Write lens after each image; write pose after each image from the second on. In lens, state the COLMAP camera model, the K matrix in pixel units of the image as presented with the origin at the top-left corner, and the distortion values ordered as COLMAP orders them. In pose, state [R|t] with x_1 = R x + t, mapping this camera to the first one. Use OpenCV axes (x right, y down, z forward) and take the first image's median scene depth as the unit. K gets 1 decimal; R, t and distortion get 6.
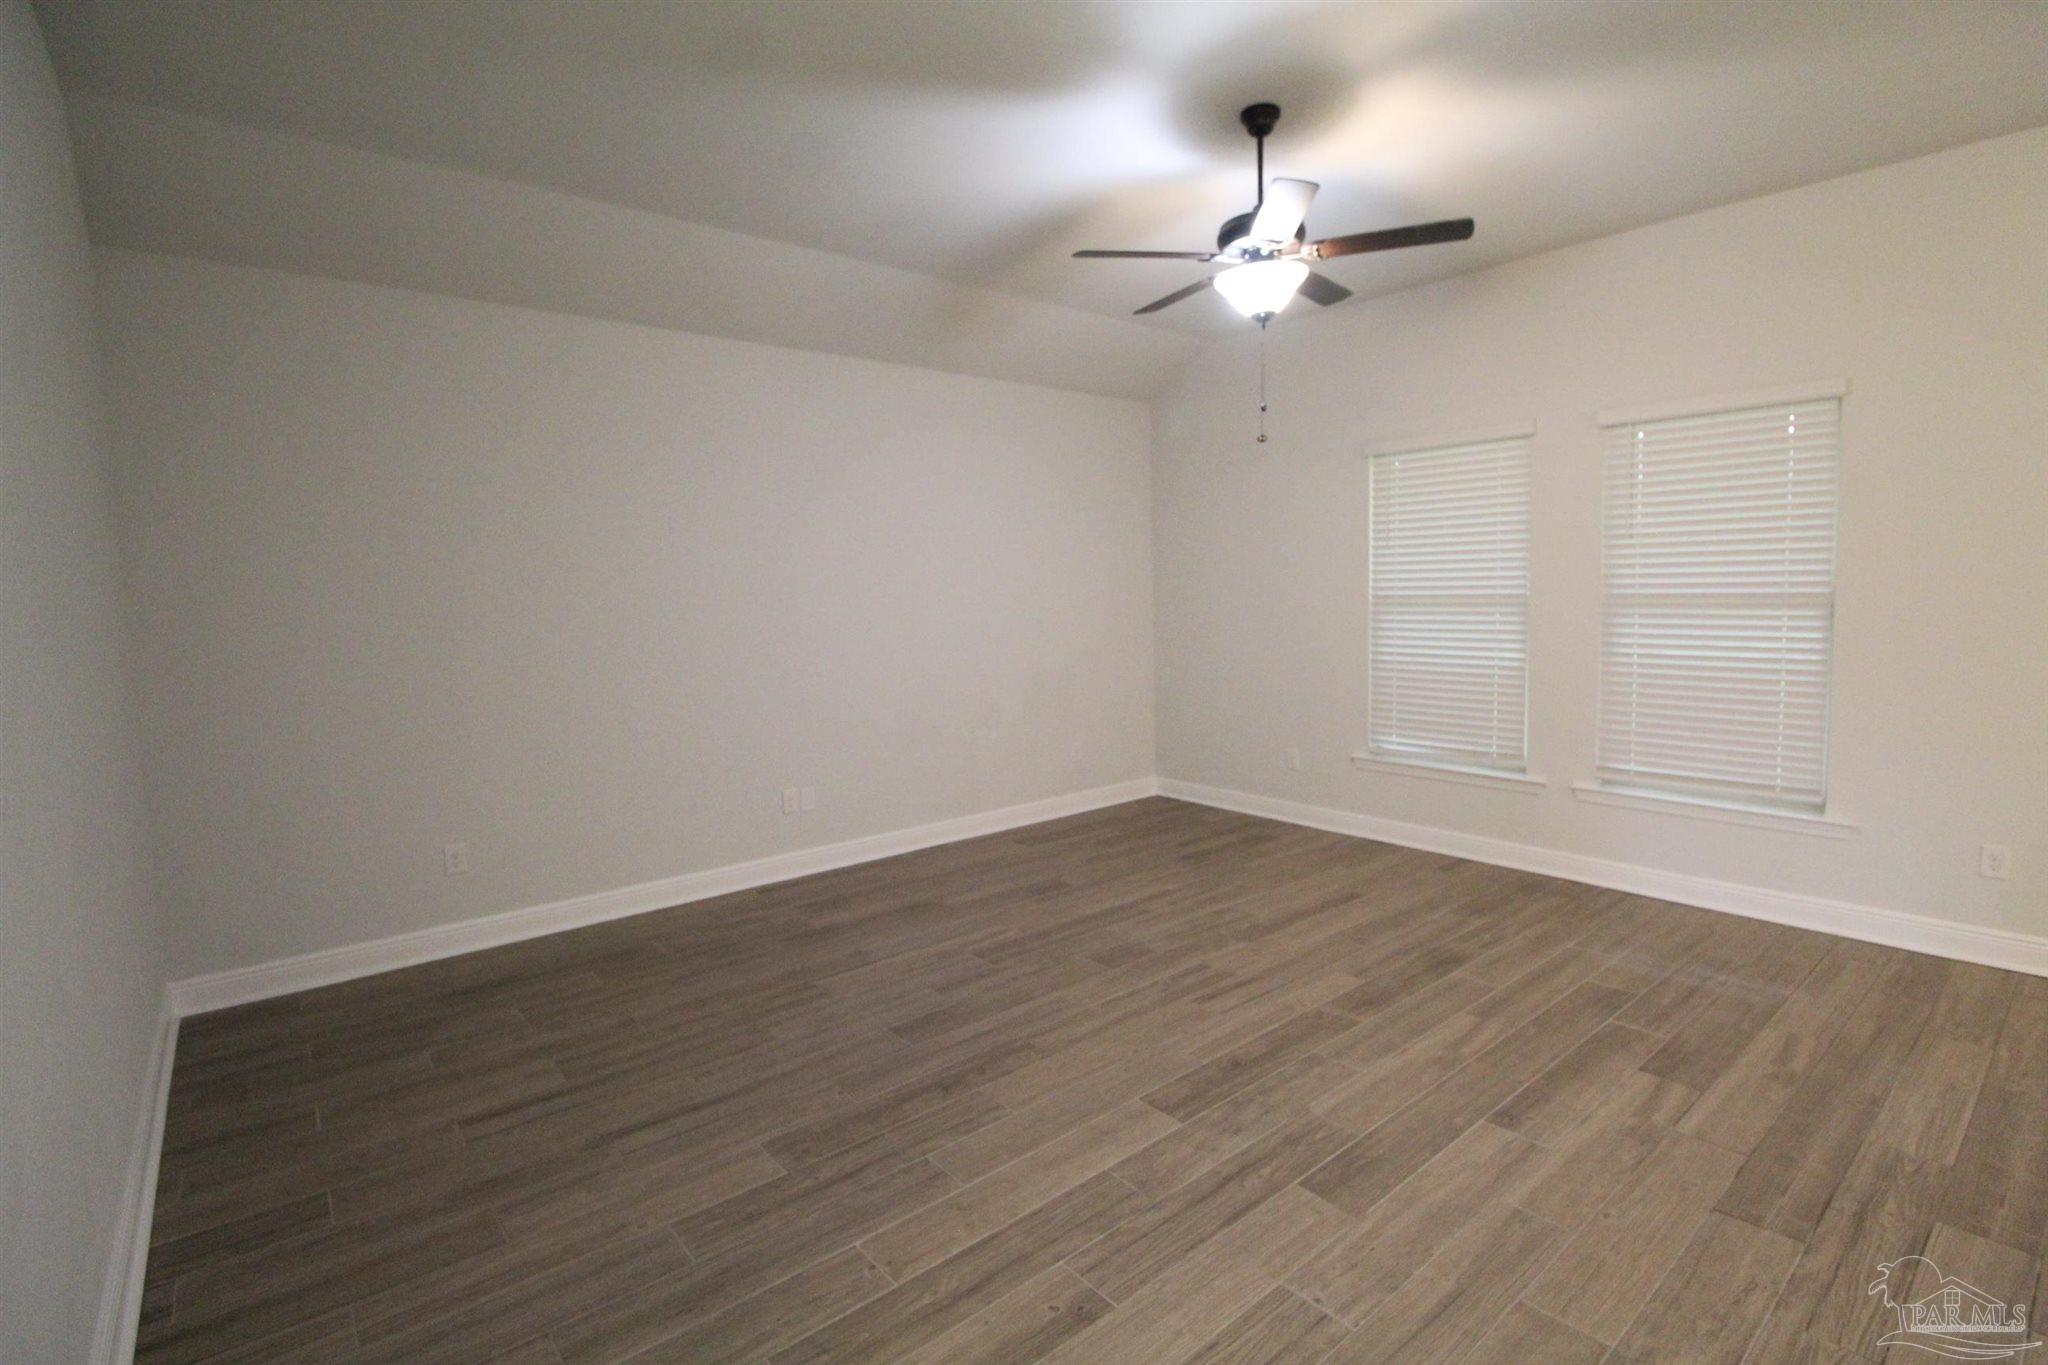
lens RADIAL K [[965.8, 0, 1024.0], [0, 965.8, 682.5], [0, 0, 1]] dist [-0.002794, -0.000606]
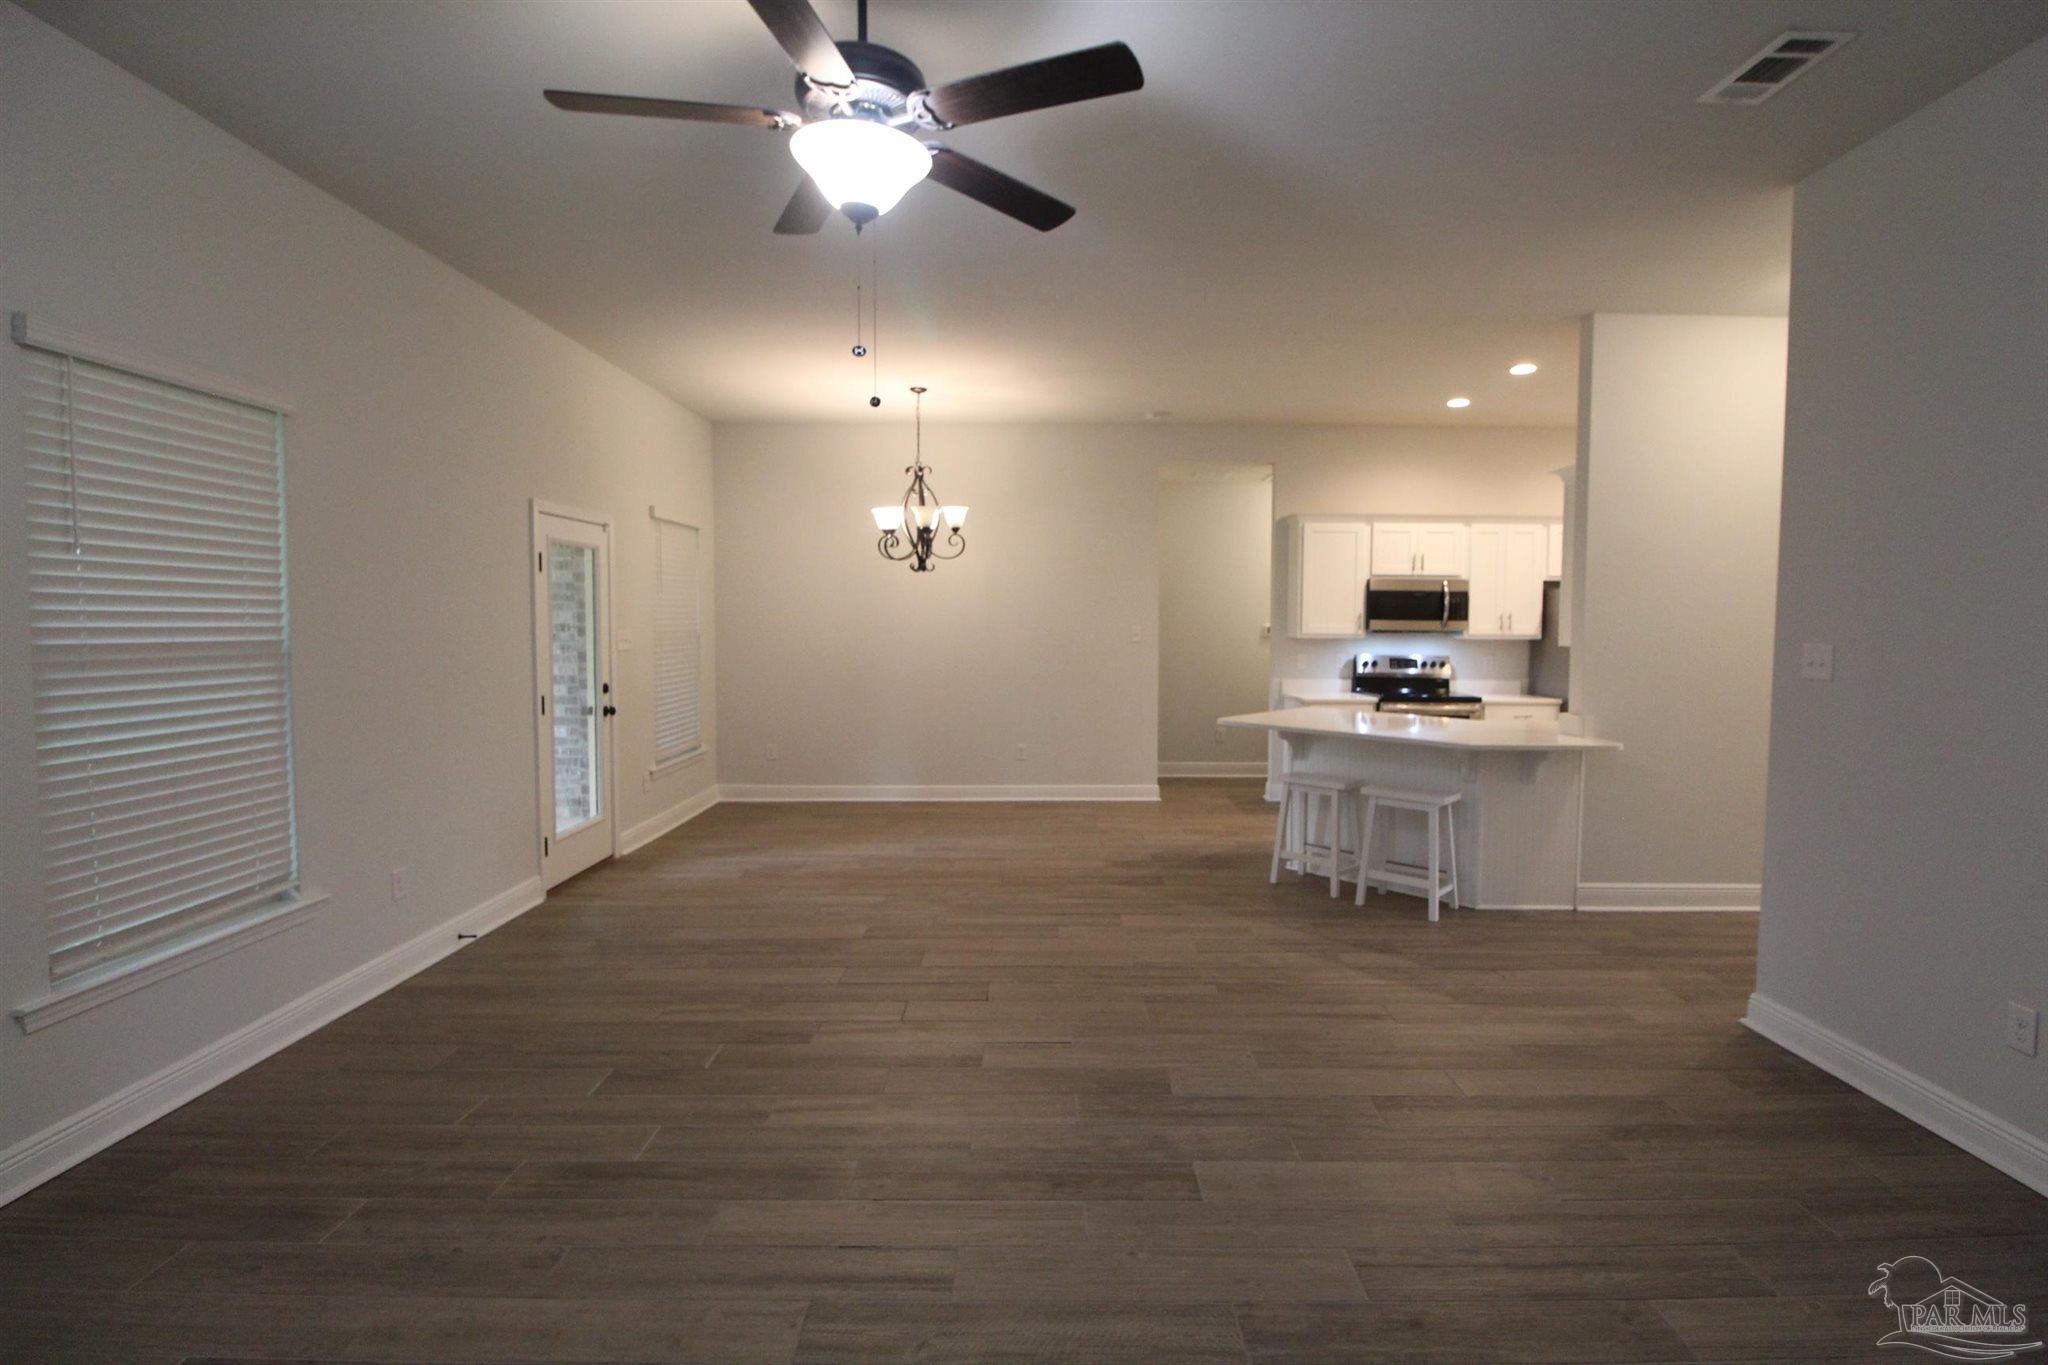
lens RADIAL K [[951.9, 0, 1047.7], [0, 951.9, 672.7], [0, 0, 1]] dist [-0.004004, -0.010976]
pose [[-0.781905, -0.005214, 0.623376, -0.228832], [0.082608, 0.990280, 0.111899, -0.108306], [-0.617900, 0.138990, -0.773874, 1.295752]]
